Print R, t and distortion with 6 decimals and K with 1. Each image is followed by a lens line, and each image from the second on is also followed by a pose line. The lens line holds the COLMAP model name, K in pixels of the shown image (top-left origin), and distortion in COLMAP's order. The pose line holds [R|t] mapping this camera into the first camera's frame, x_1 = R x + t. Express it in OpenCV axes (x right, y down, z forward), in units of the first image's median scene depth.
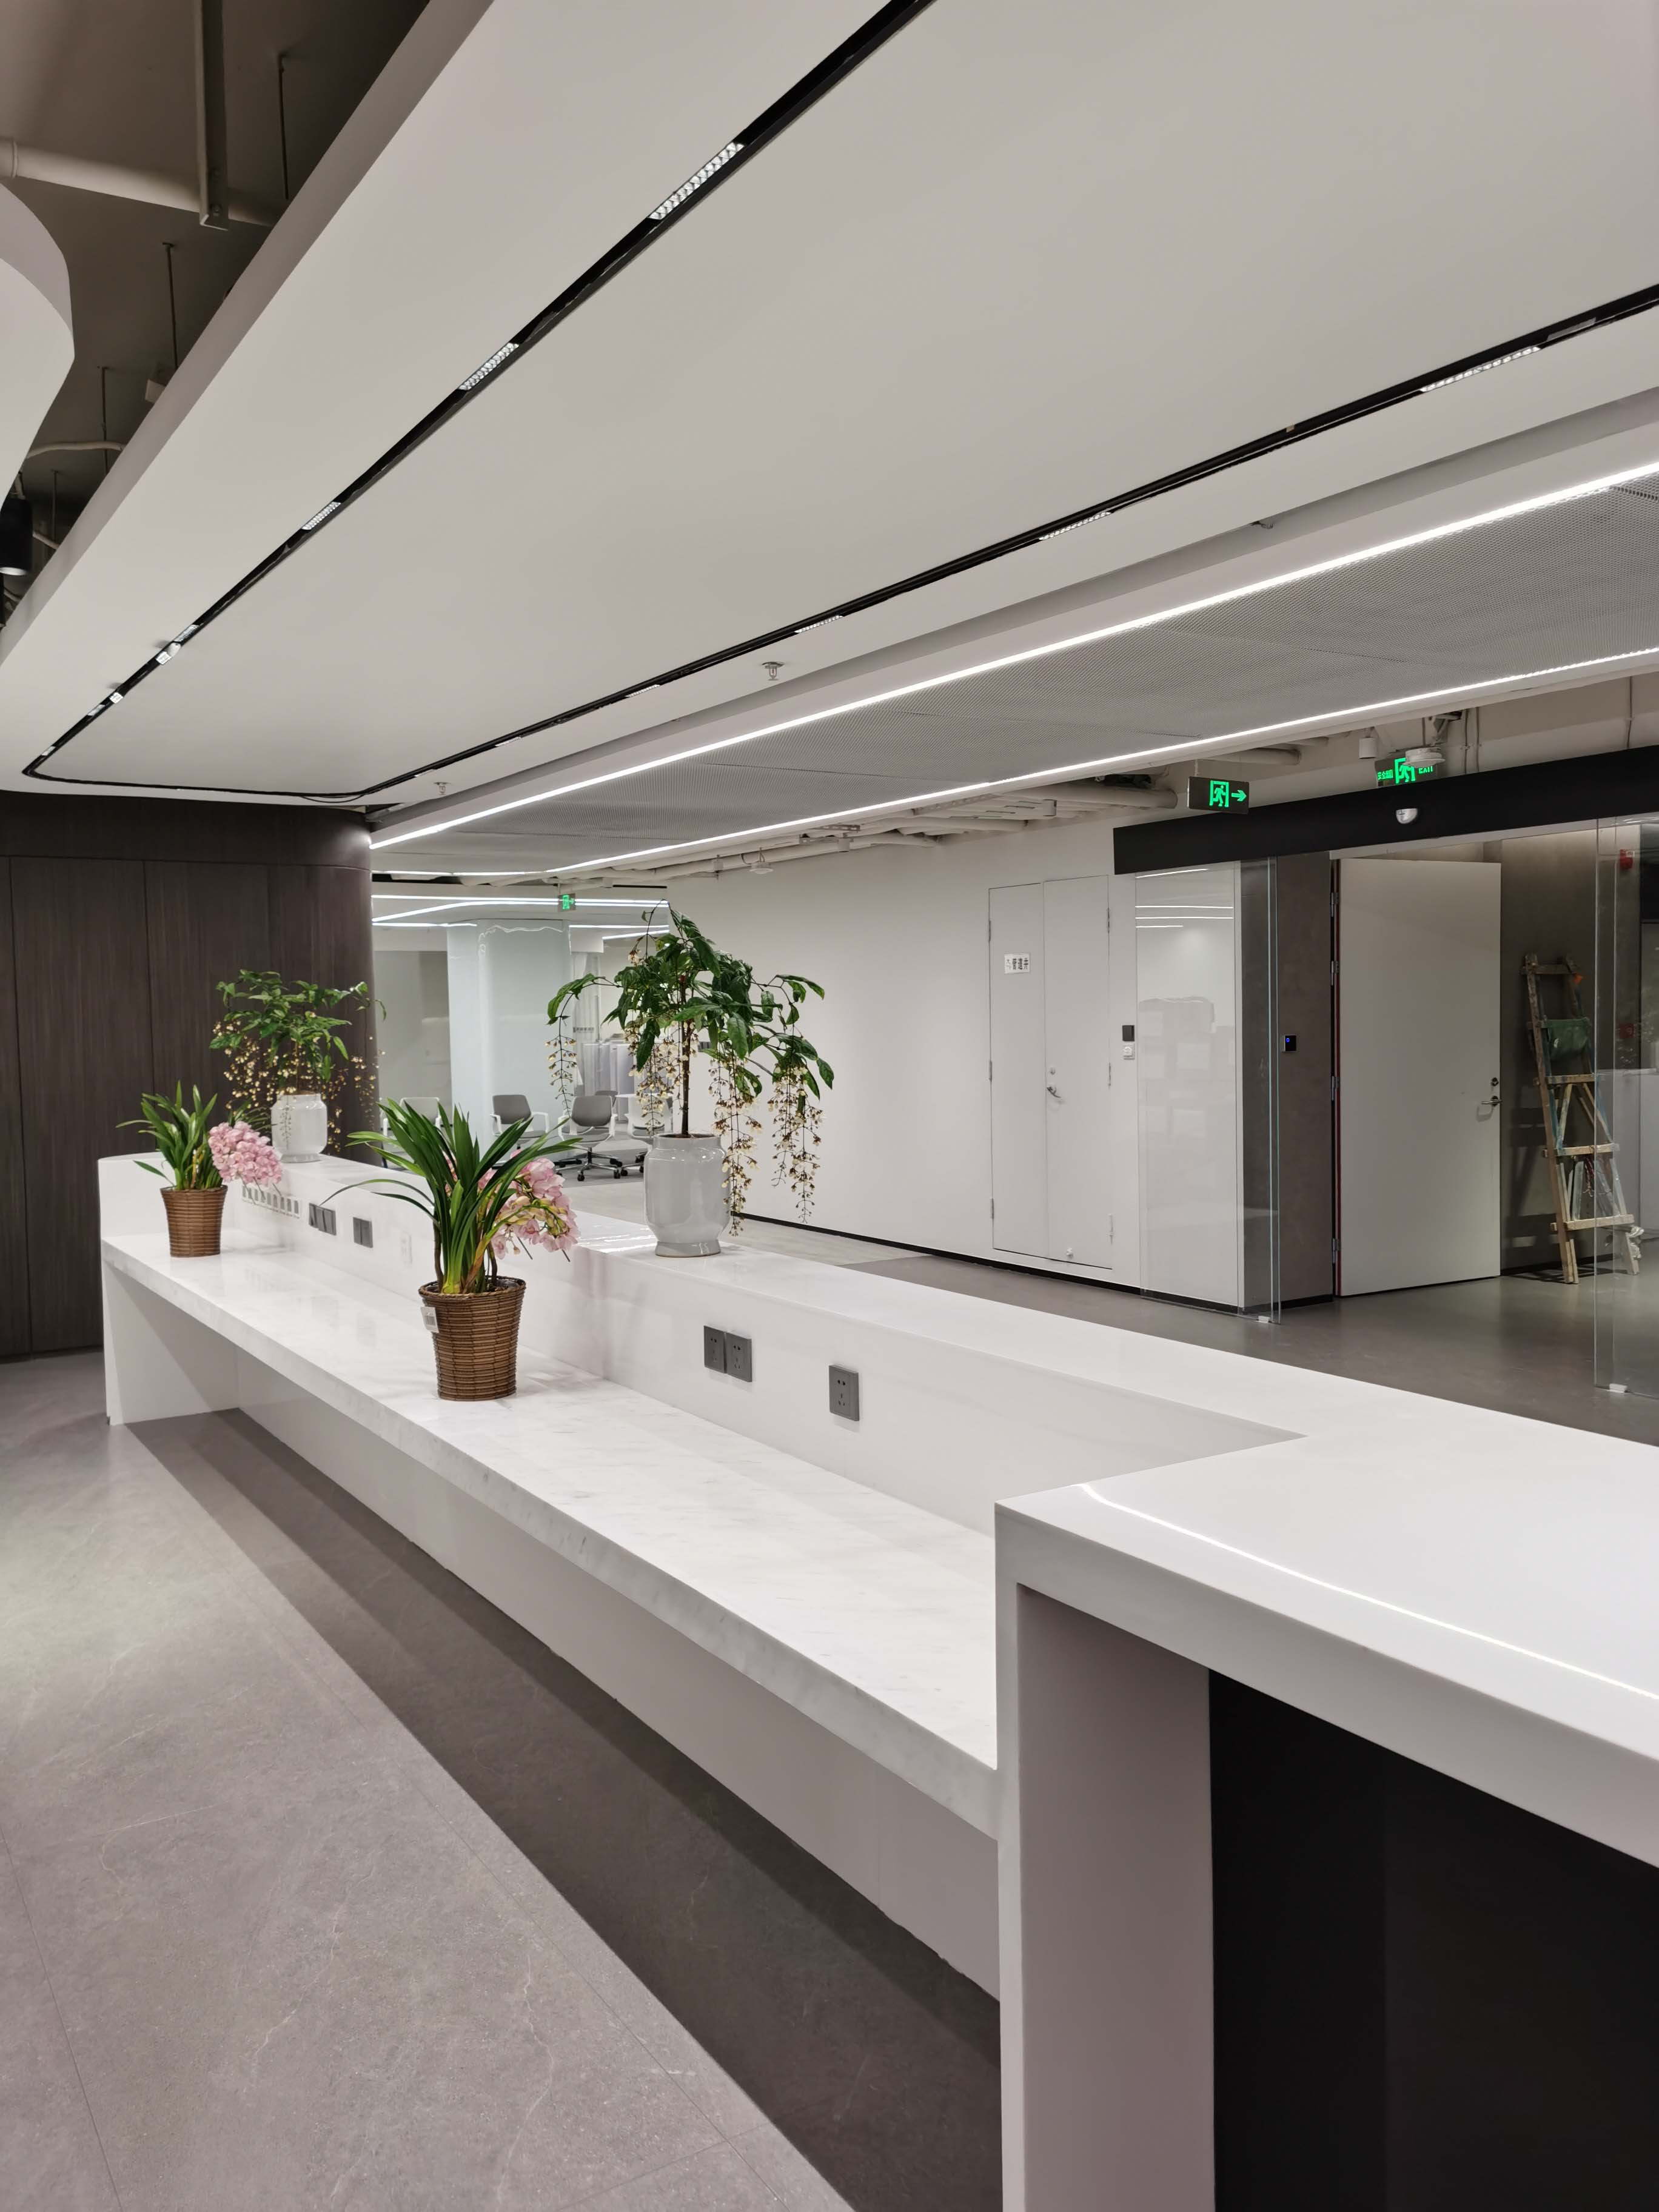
lens RADIAL K [[1732.4, 0, 829.5], [0, 1732.4, 1106.0], [0, 0, 1]] dist [-0.006162, -0.007367]
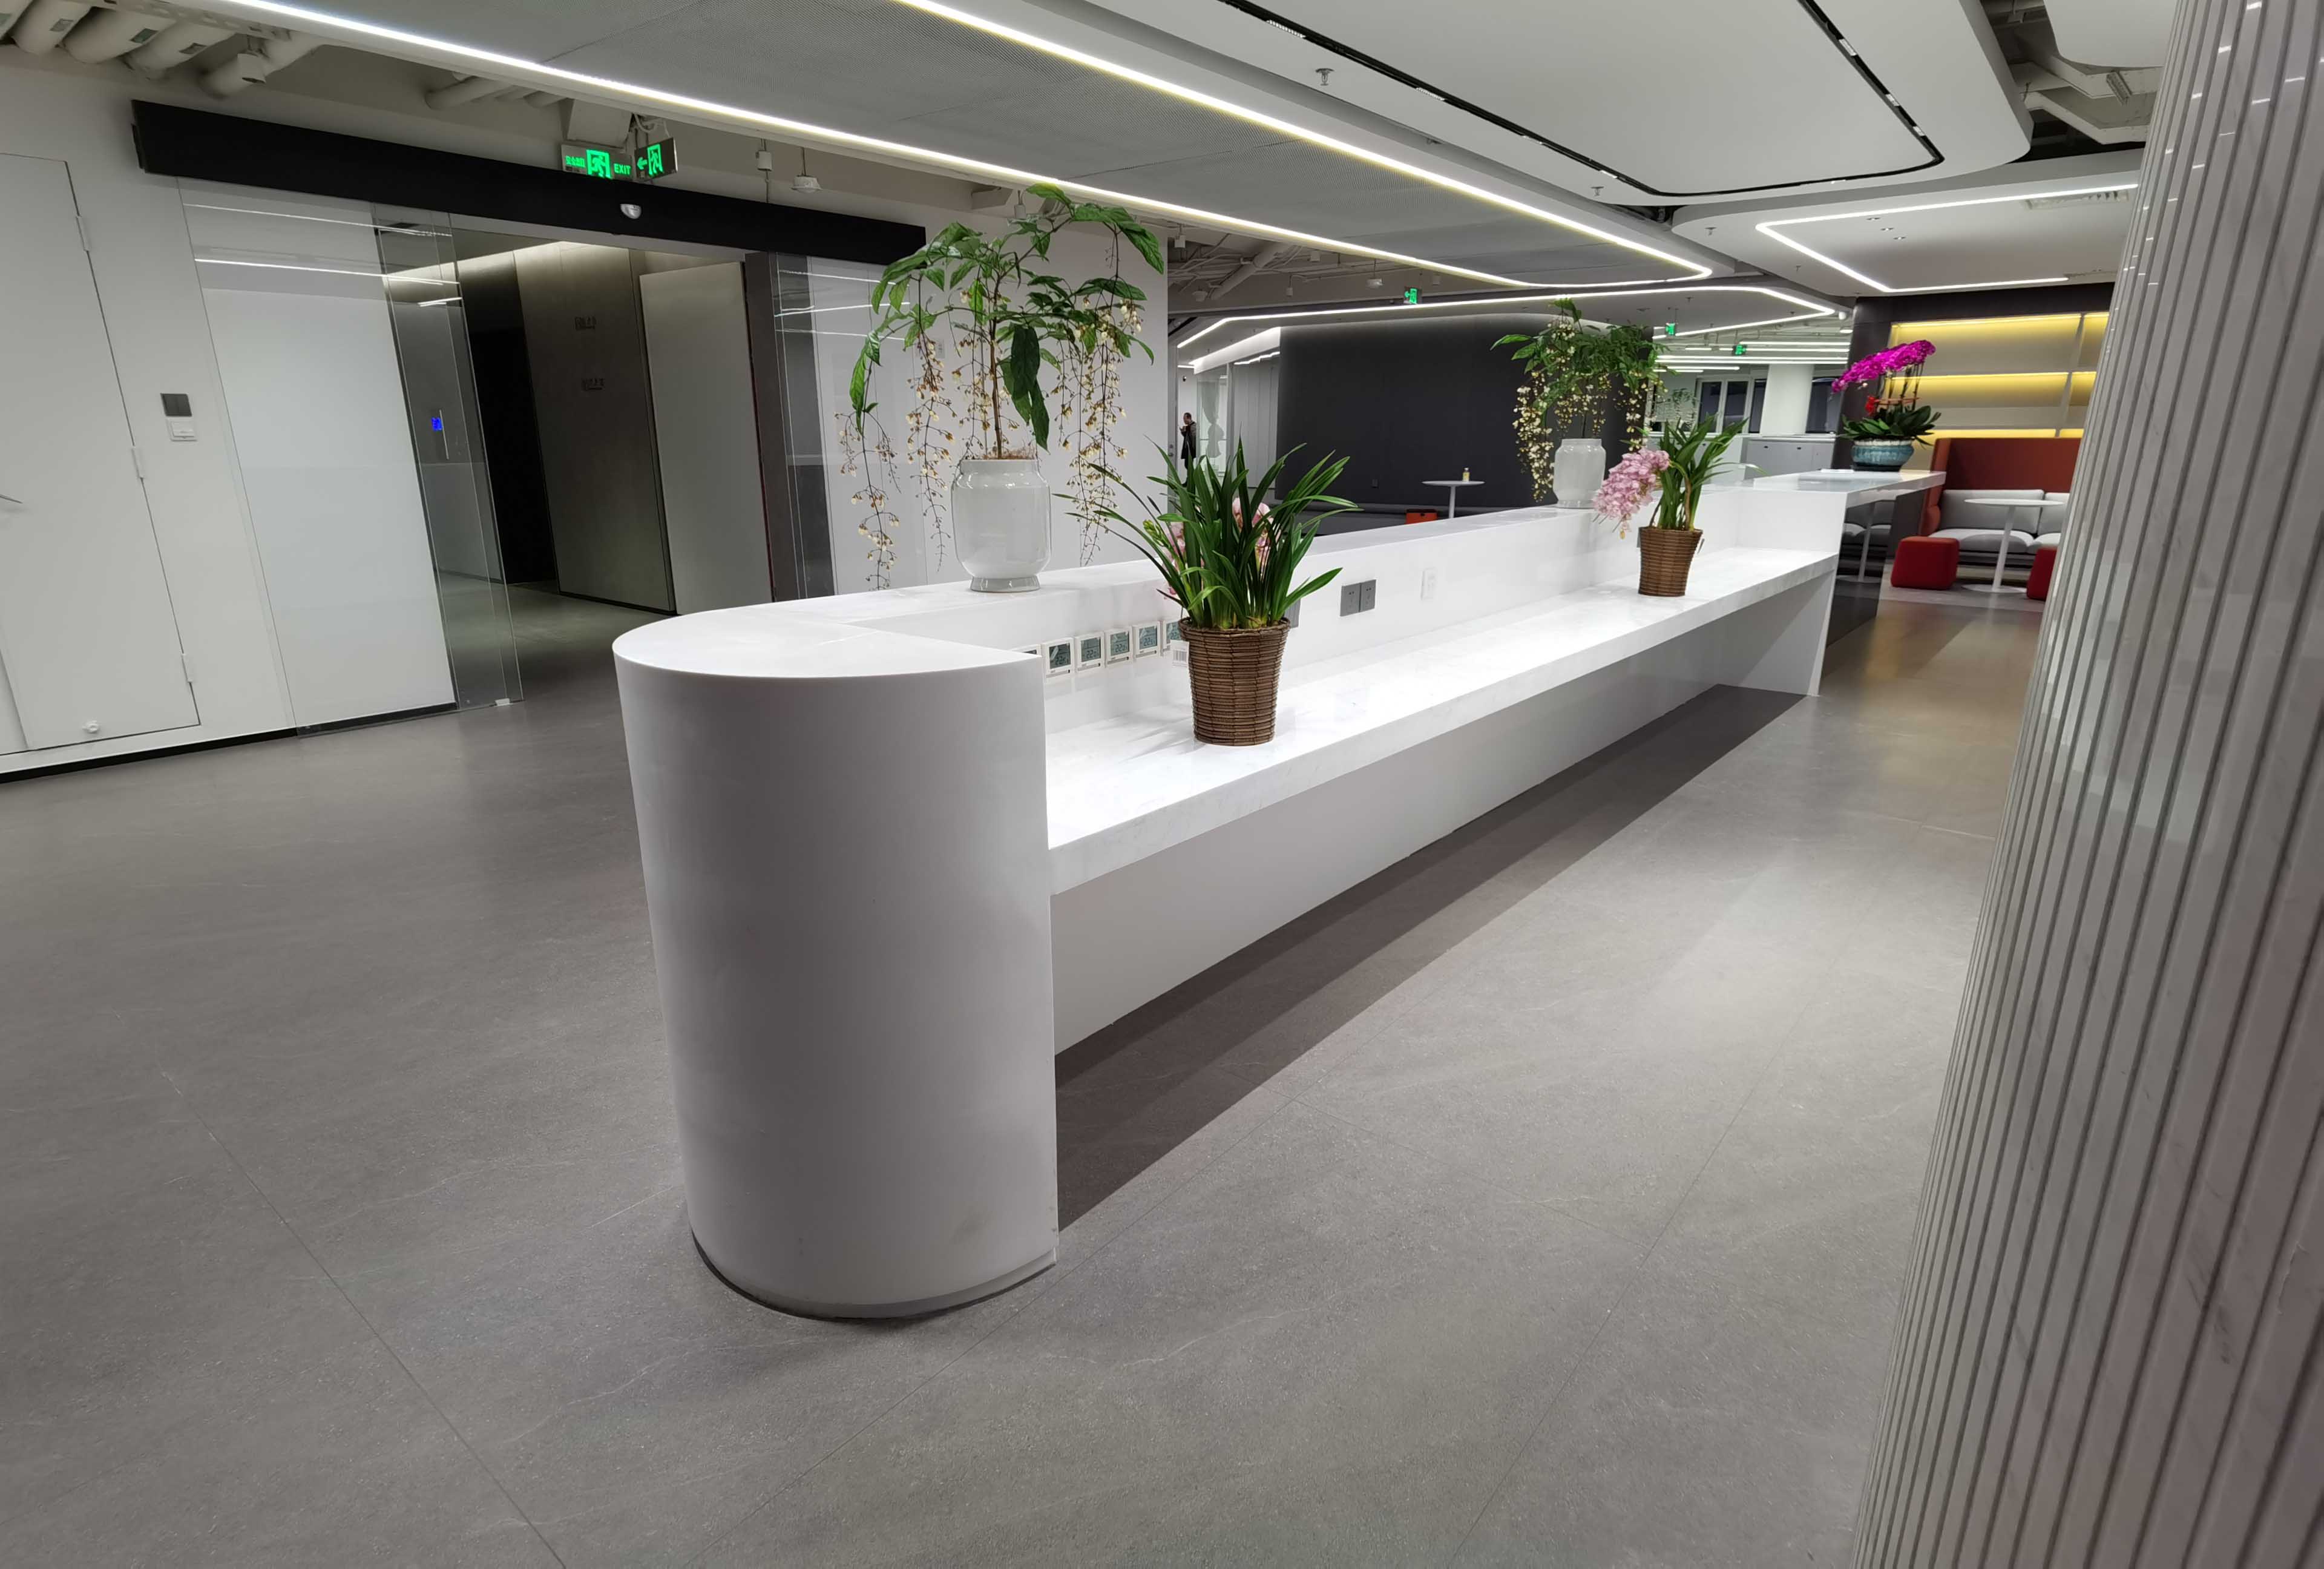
lens RADIAL K [[1245.3, 0, 1164.7], [0, 1245.3, 820.1], [0, 0, 1]] dist [-0.000457, -0.000044]
pose [[-0.347002, -0.257782, 0.901742, -0.869136], [0.056451, 0.954000, 0.294444, -0.008856], [-0.936164, 0.153077, -0.316487, 1.357649]]
